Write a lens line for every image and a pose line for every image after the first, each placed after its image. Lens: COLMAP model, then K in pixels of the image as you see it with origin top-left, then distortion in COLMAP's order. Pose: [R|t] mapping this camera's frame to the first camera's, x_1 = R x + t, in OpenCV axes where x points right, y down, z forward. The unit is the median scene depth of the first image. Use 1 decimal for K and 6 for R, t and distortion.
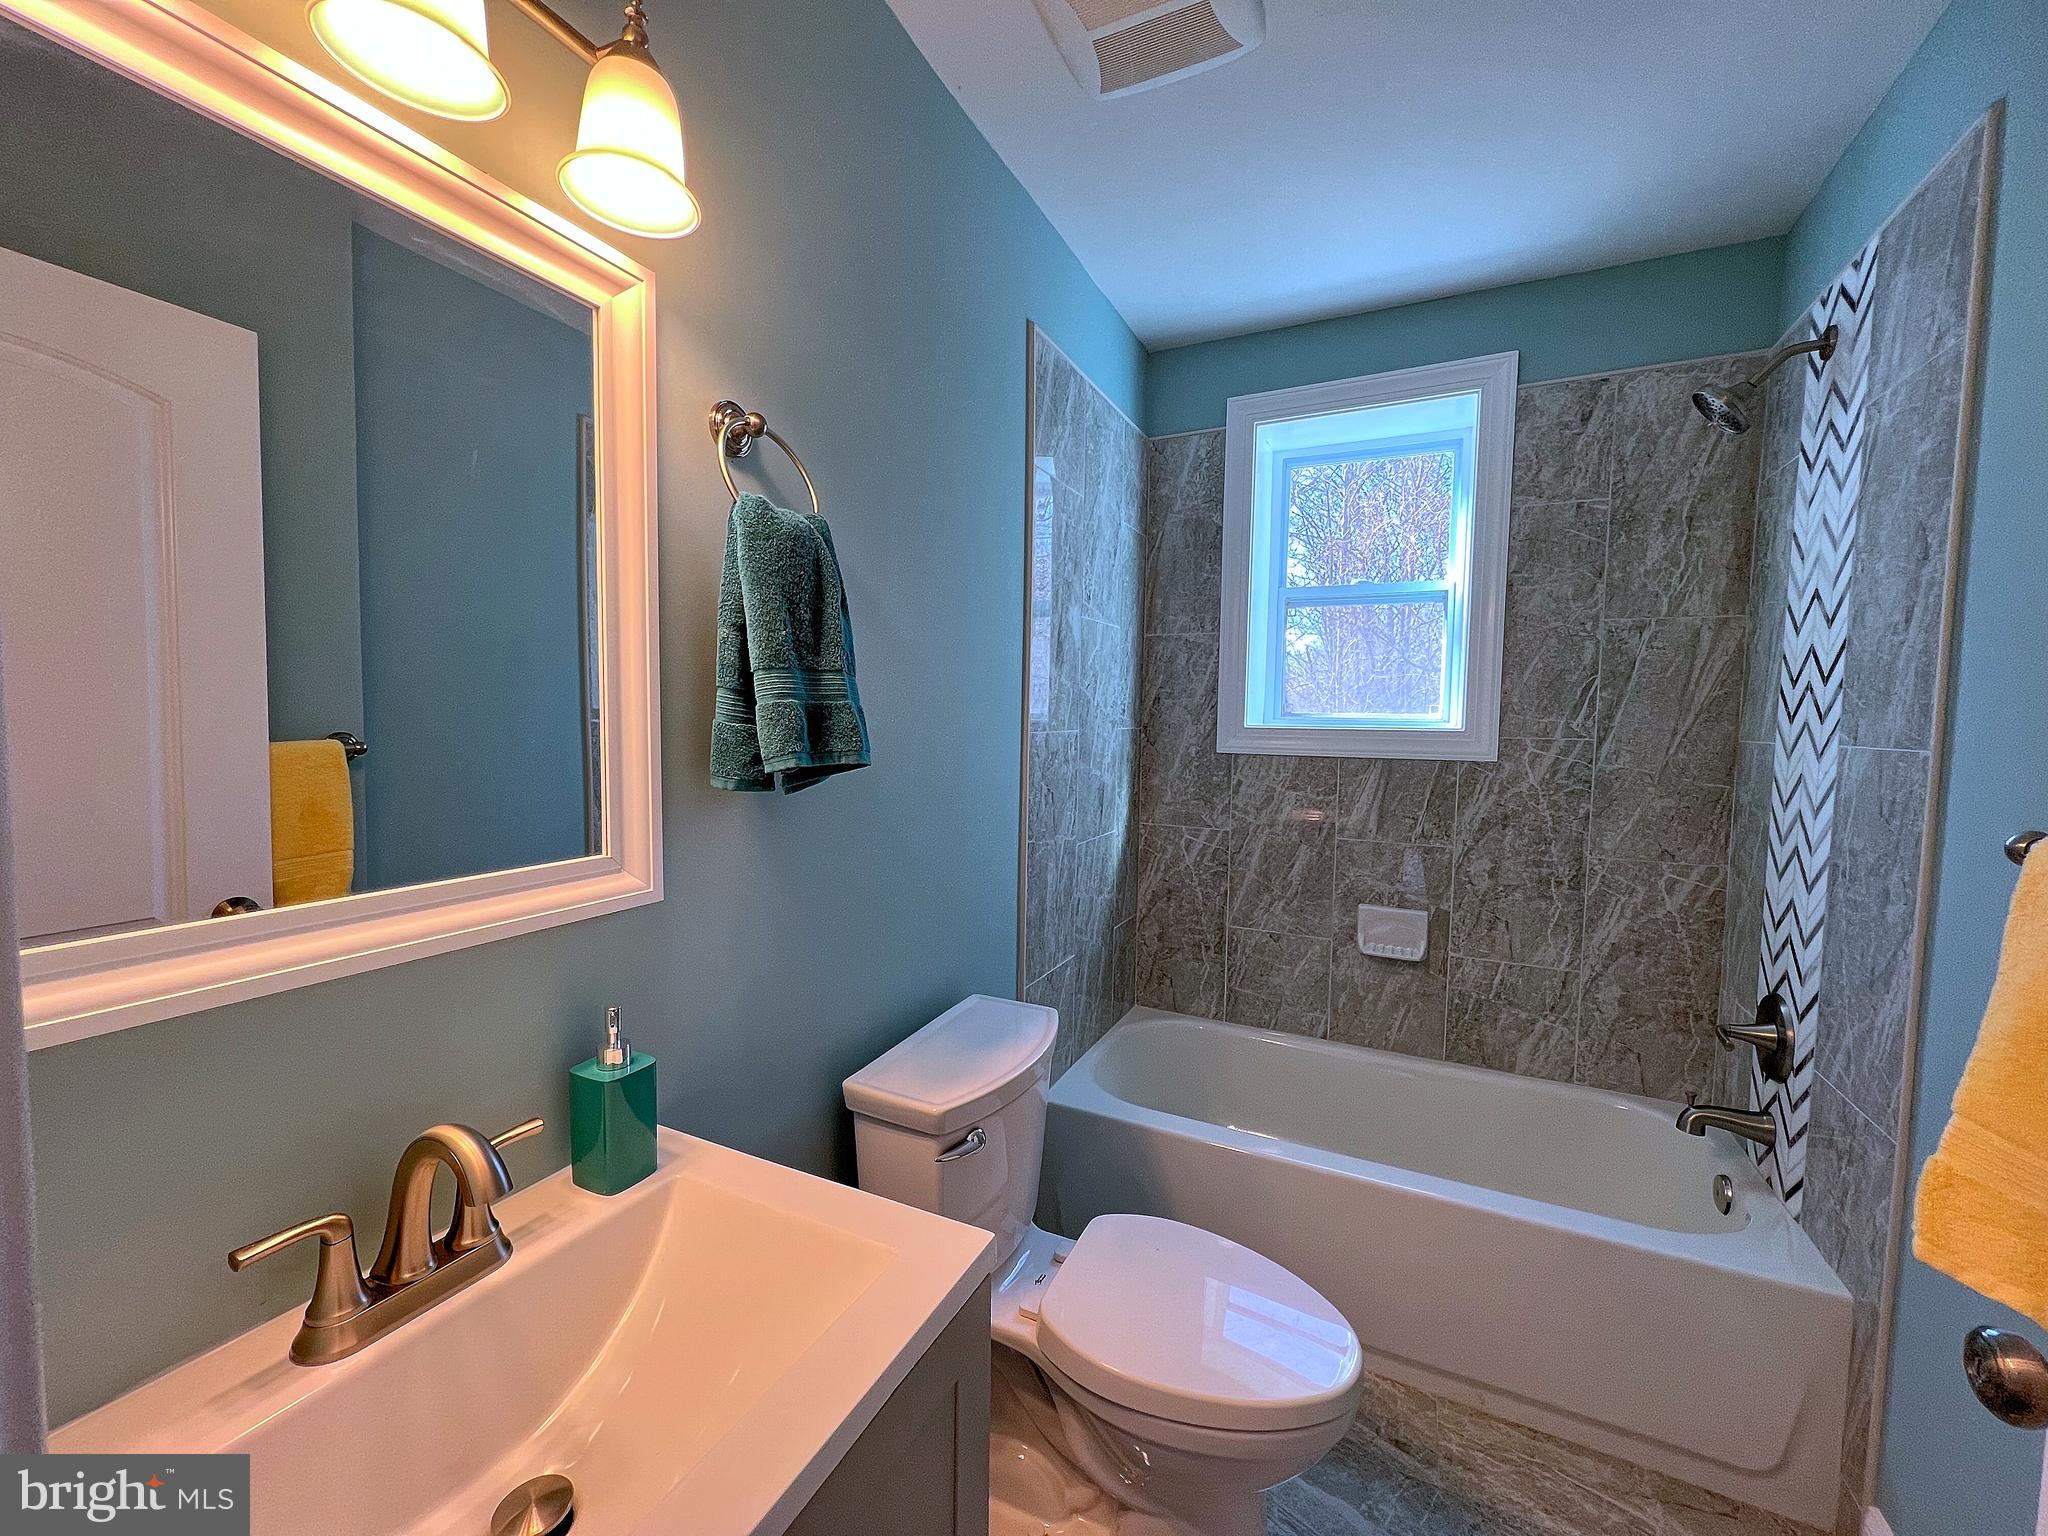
lens RADIAL K [[813.2, 0, 1017.2], [0, 813.2, 765.4], [0, 0, 1]] dist [-0.000285, -0.000416]
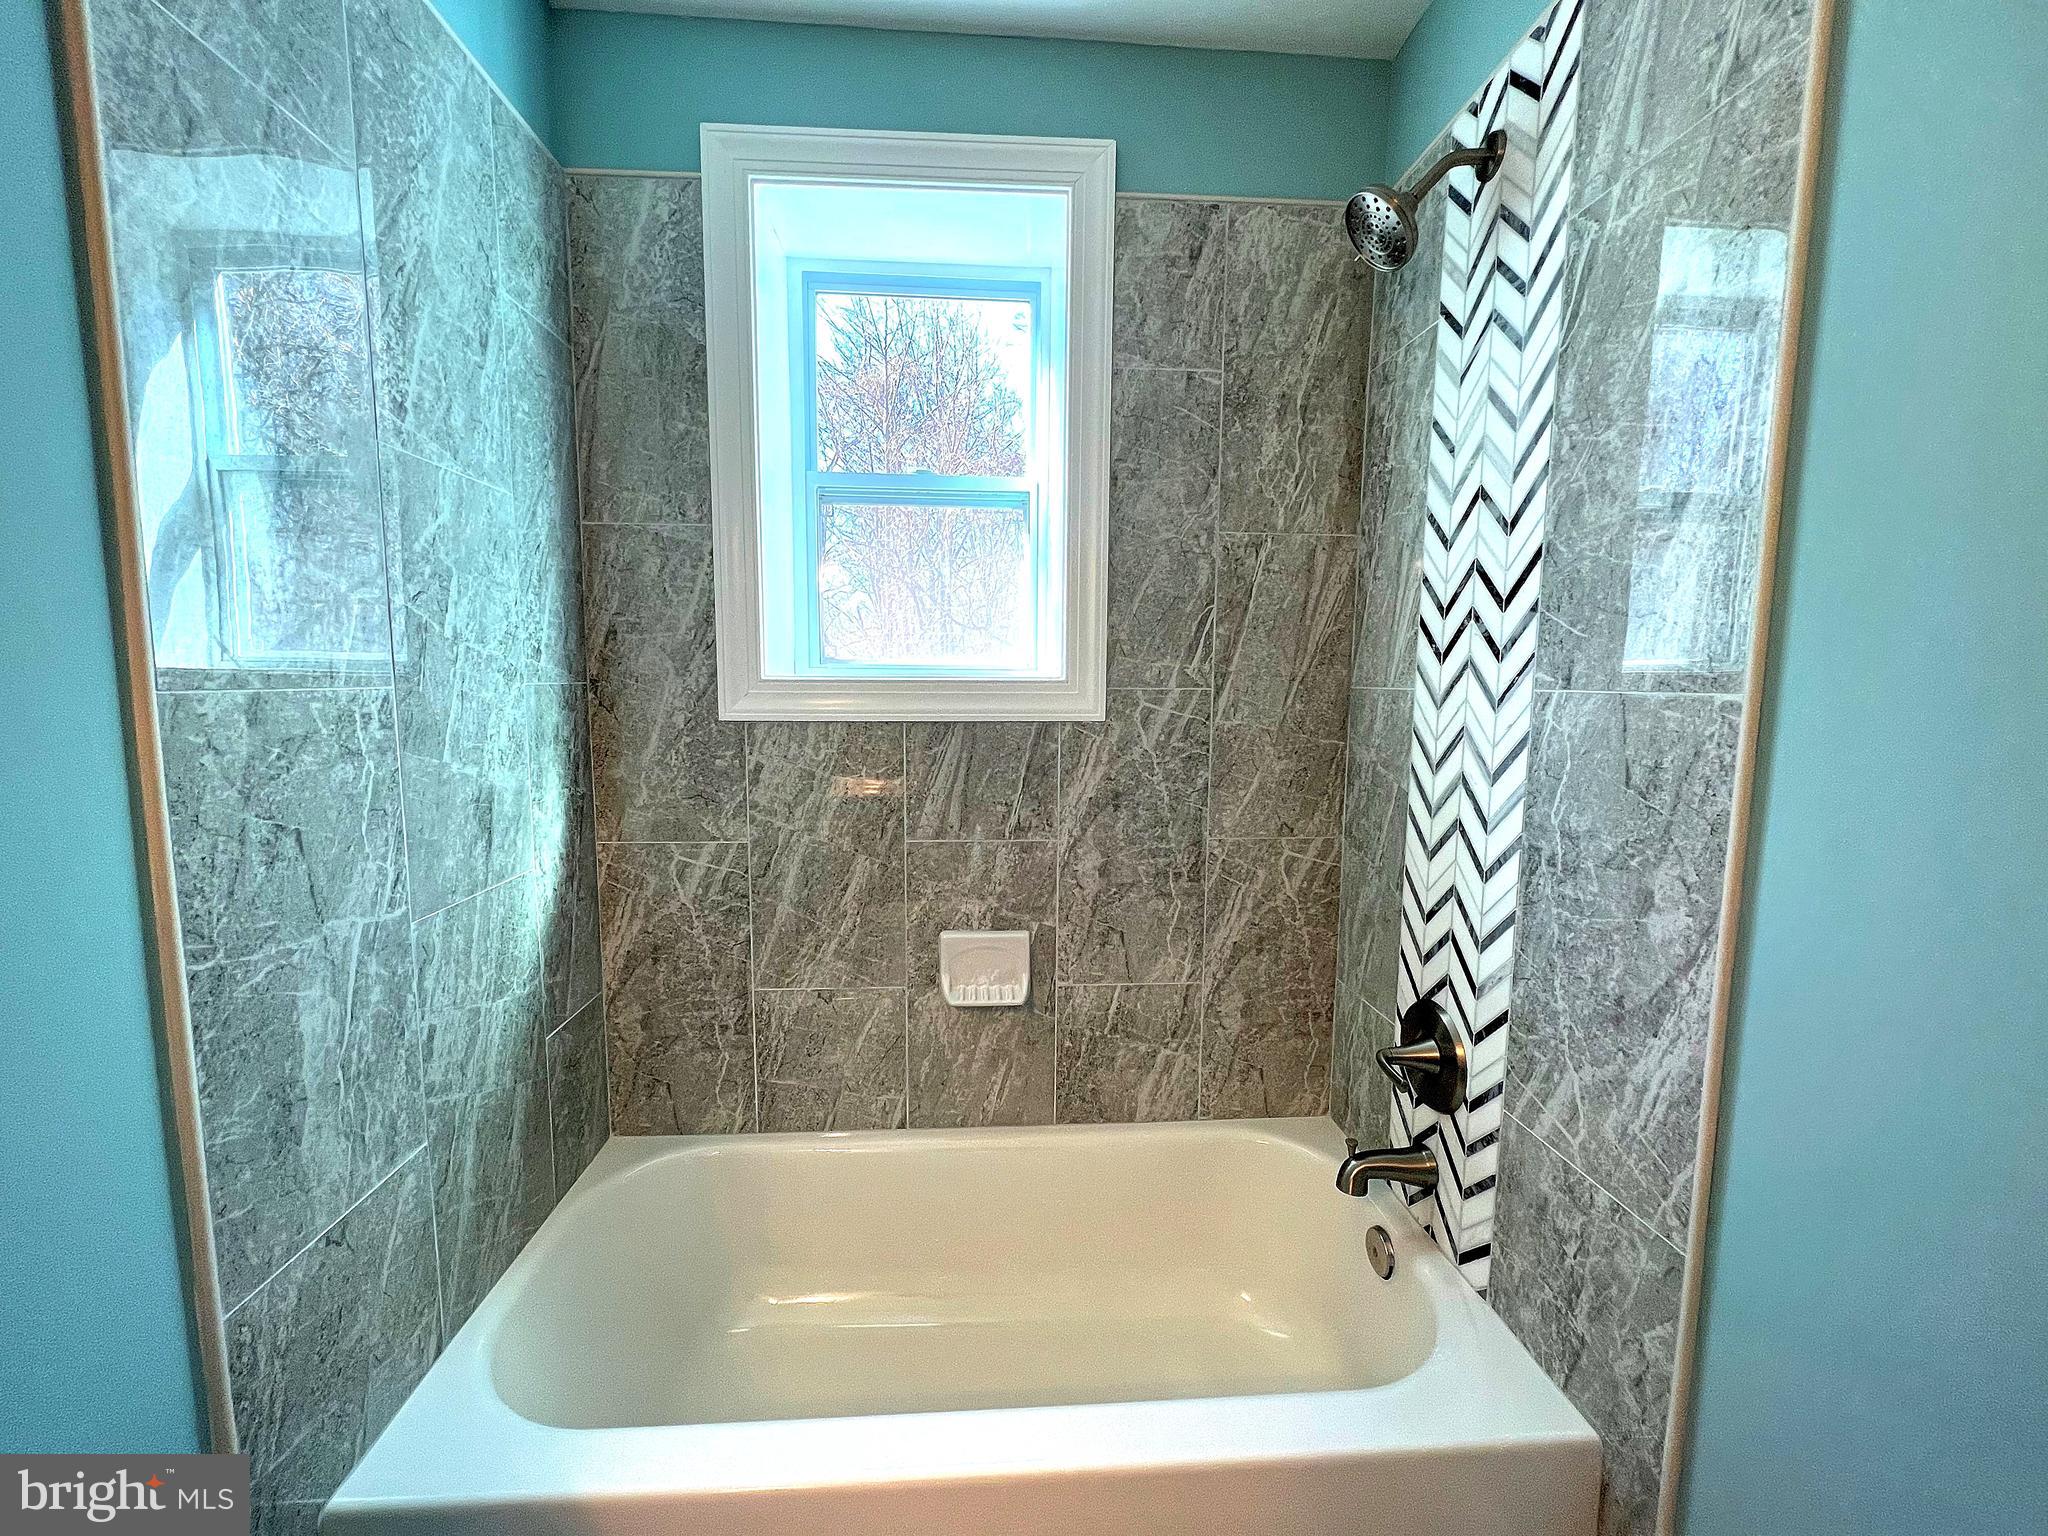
lens RADIAL K [[813.2, 0, 1015.4], [0, 813.2, 765.7], [0, 0, 1]] dist [-0.000285, -0.000416]
pose [[0.863869, -0.063344, 0.499719, 0.157338], [0.037902, 0.997423, 0.060911, -0.013072], [-0.502289, -0.033679, 0.864044, 0.427171]]
